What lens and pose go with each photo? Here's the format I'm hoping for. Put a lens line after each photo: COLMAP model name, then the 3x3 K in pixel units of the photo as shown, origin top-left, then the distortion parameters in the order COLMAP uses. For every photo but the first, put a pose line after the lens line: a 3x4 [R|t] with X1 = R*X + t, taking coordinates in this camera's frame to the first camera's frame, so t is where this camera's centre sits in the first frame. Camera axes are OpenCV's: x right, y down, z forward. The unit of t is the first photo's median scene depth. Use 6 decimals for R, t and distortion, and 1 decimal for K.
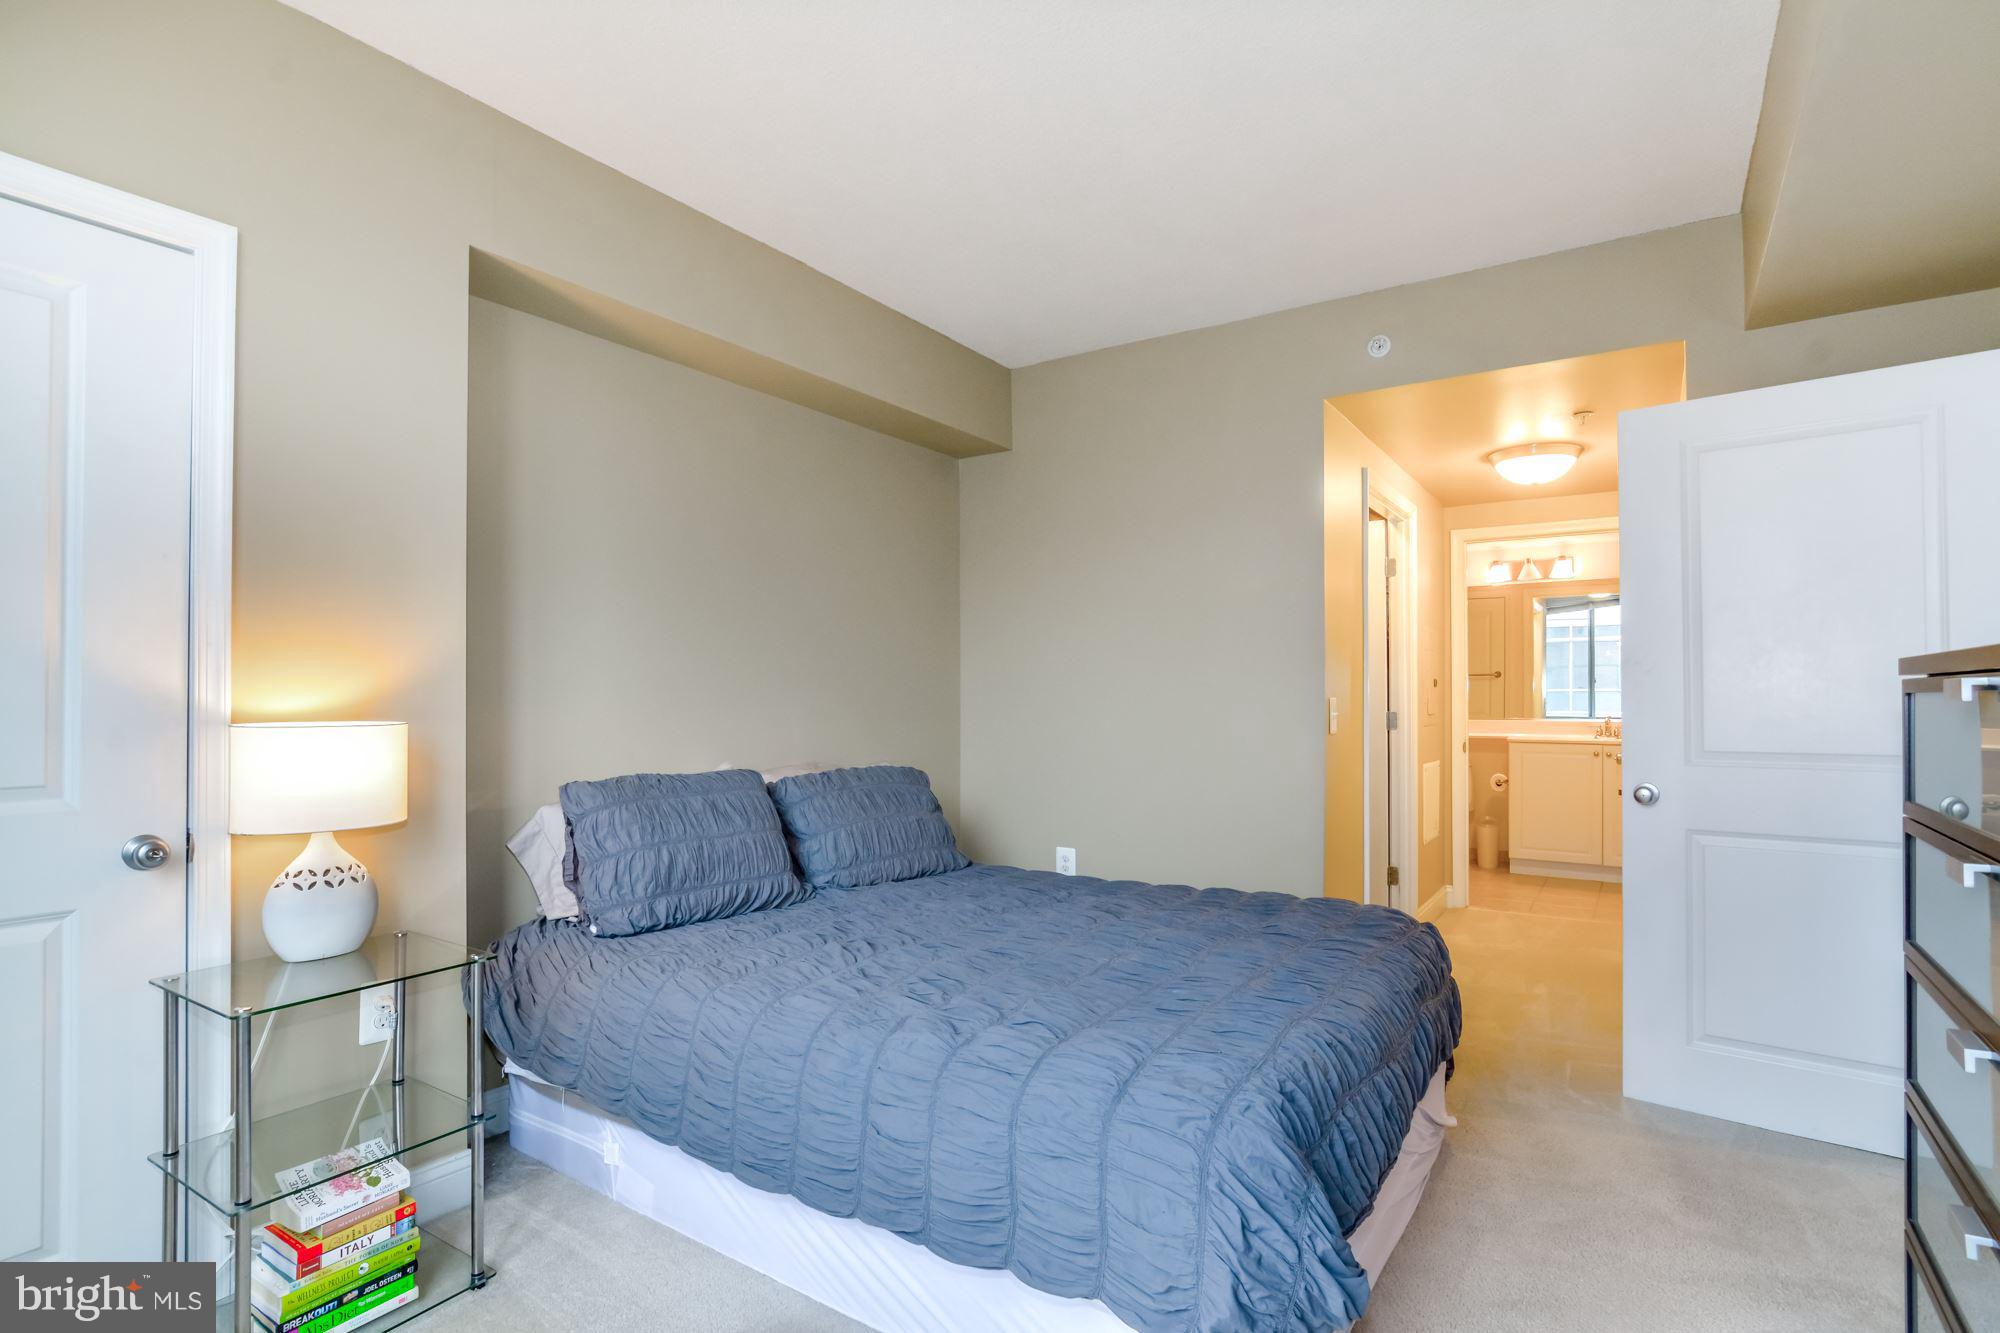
lens RADIAL K [[985.3, 0, 981.0], [0, 985.3, 692.2], [0, 0, 1]] dist [-0.035555, 0.011516]
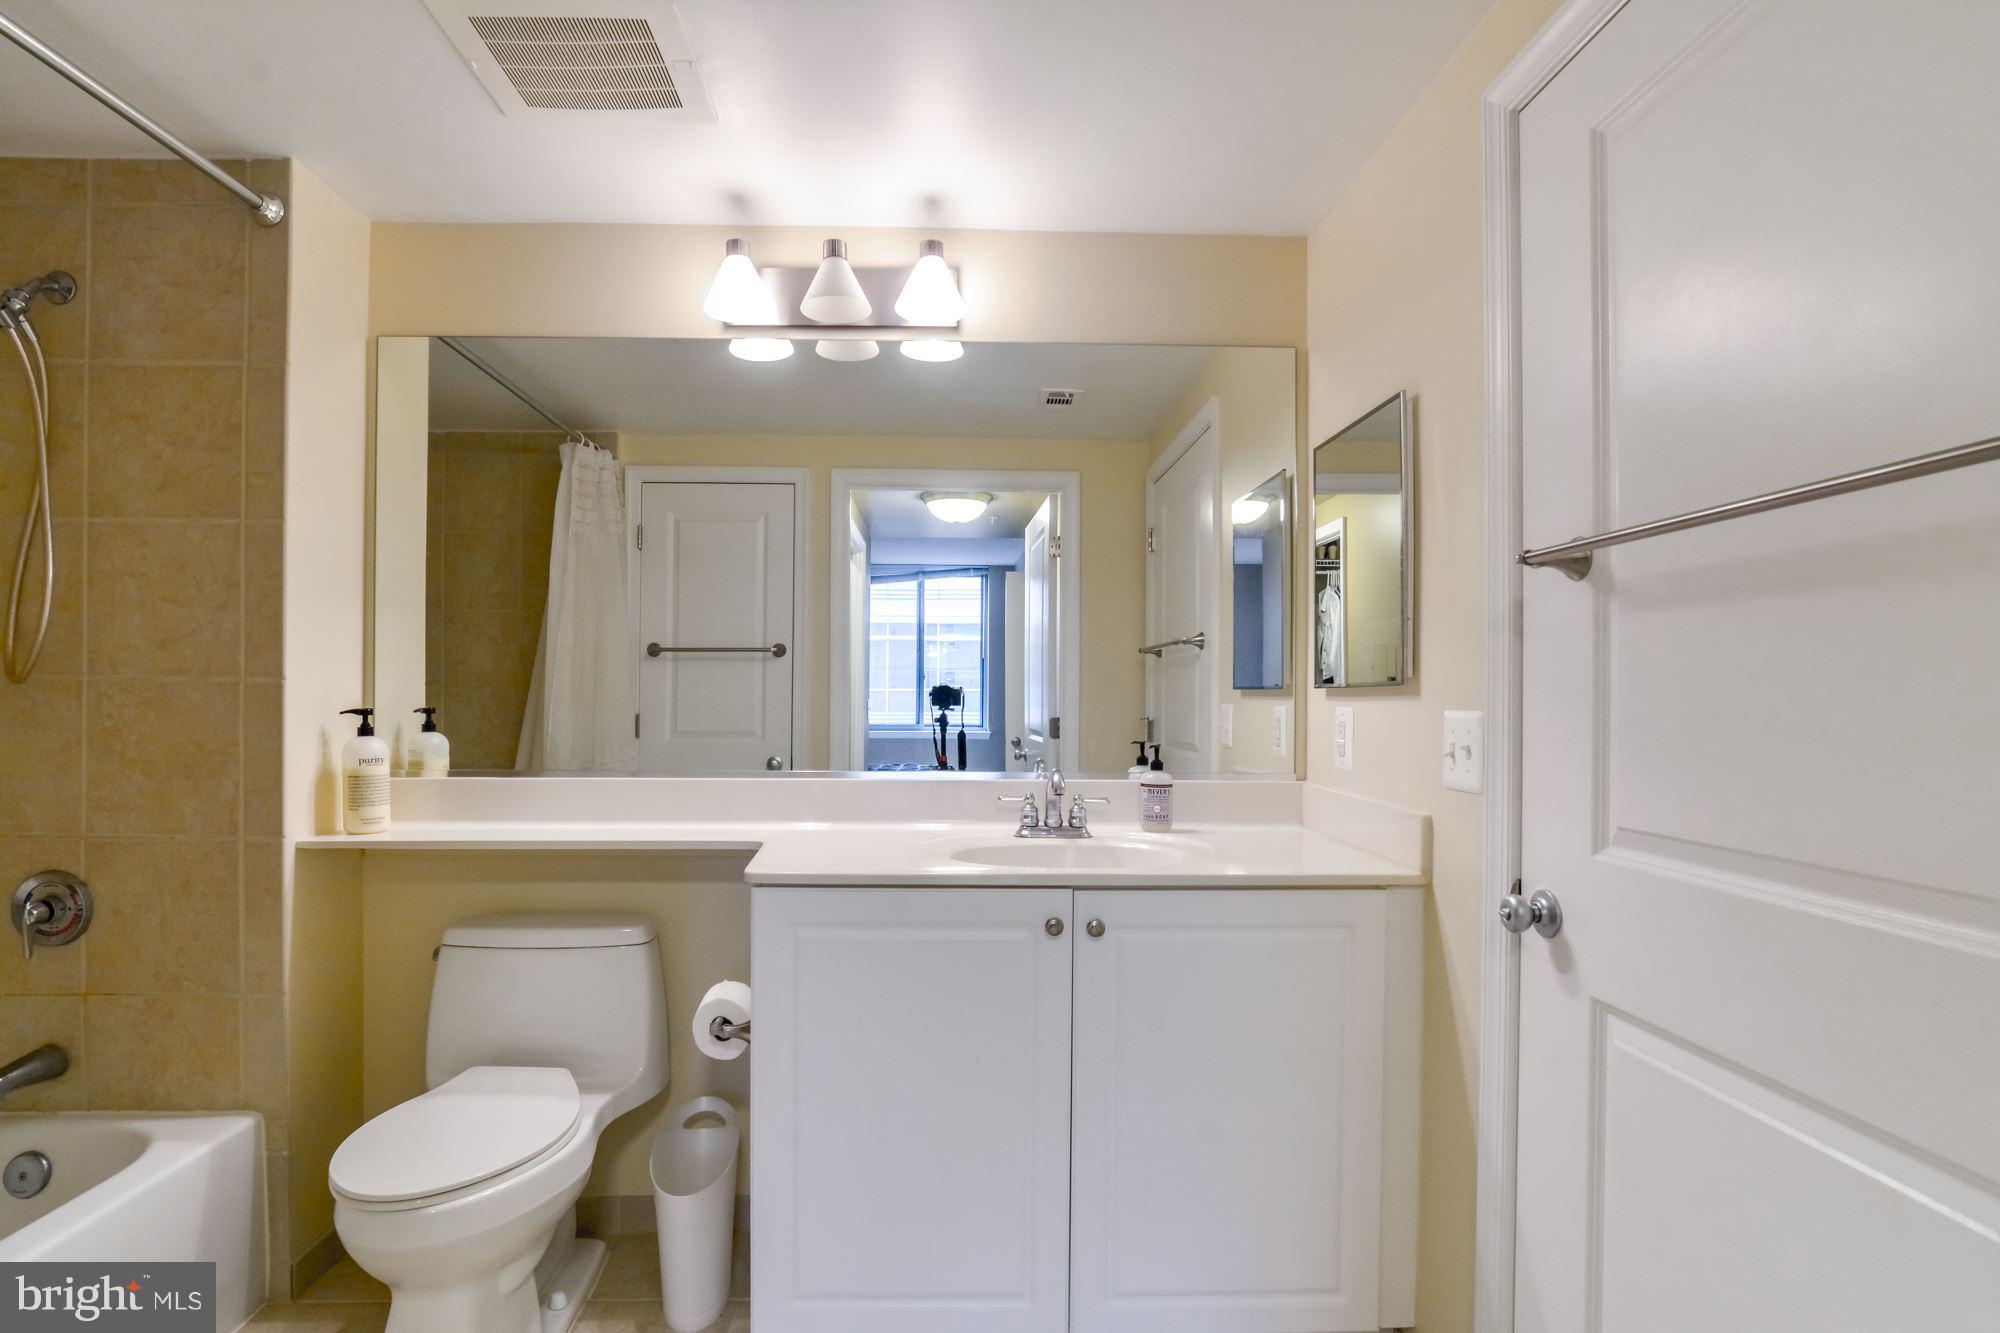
lens RADIAL K [[985.3, 0, 981.0], [0, 985.3, 692.2], [0, 0, 1]] dist [-0.035555, 0.011516]
pose [[0.800784, 0.014137, 0.598786, 1.016972], [-0.004729, 0.999839, -0.017281, 0.014336], [-0.598934, 0.011007, 0.800723, 1.772979]]
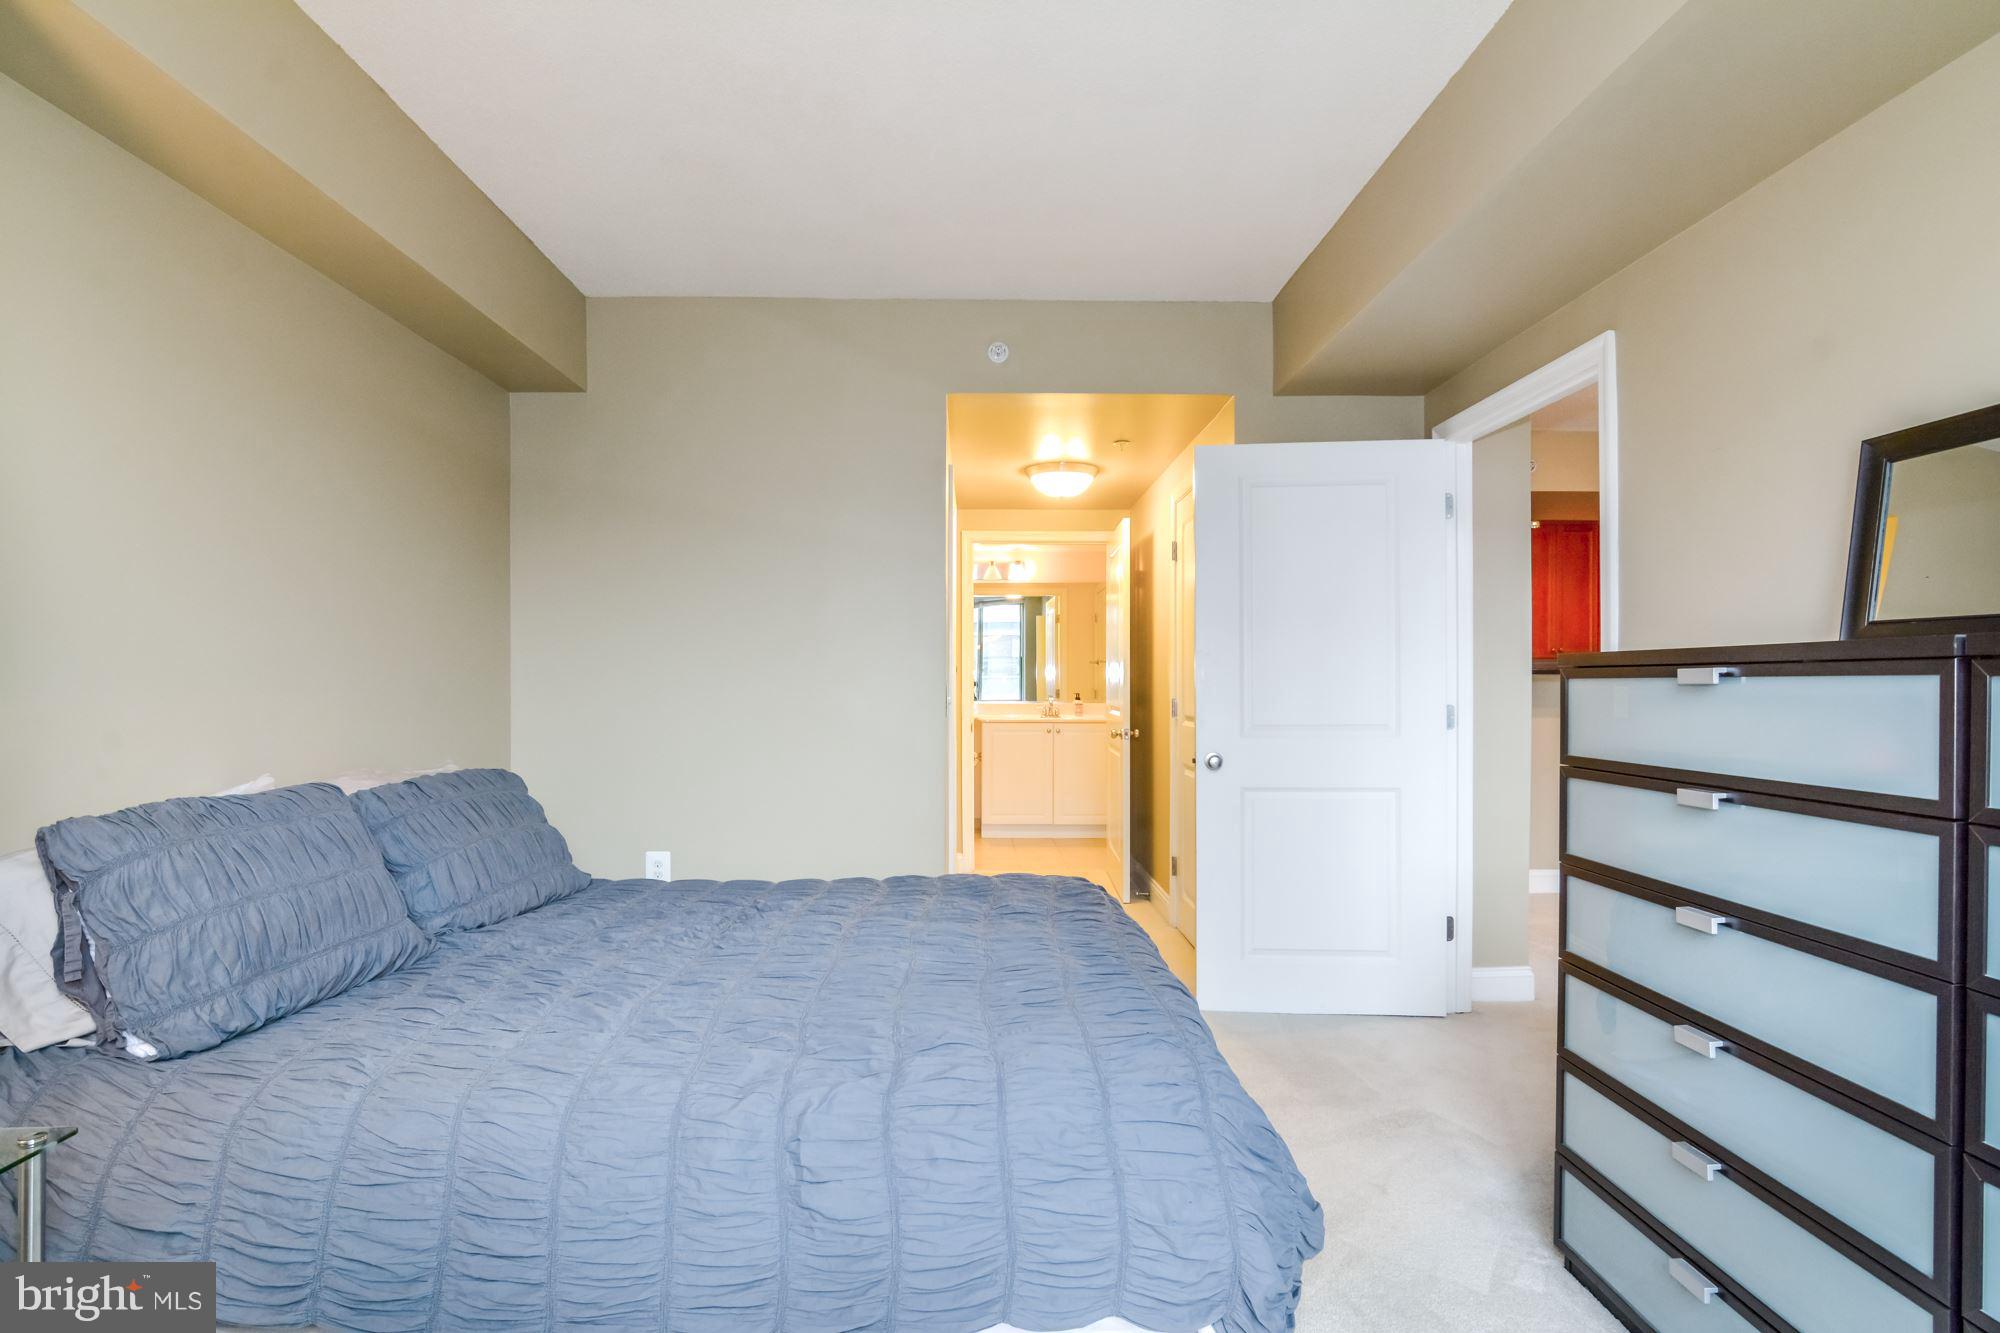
lens RADIAL K [[985.3, 0, 981.0], [0, 985.3, 692.2], [0, 0, 1]] dist [-0.035555, 0.011516]
pose [[0.811463, -0.004779, 0.584384, -0.294050], [-0.003369, 0.999912, 0.012856, 0.003072], [-0.584394, -0.012401, 0.811375, 0.174084]]
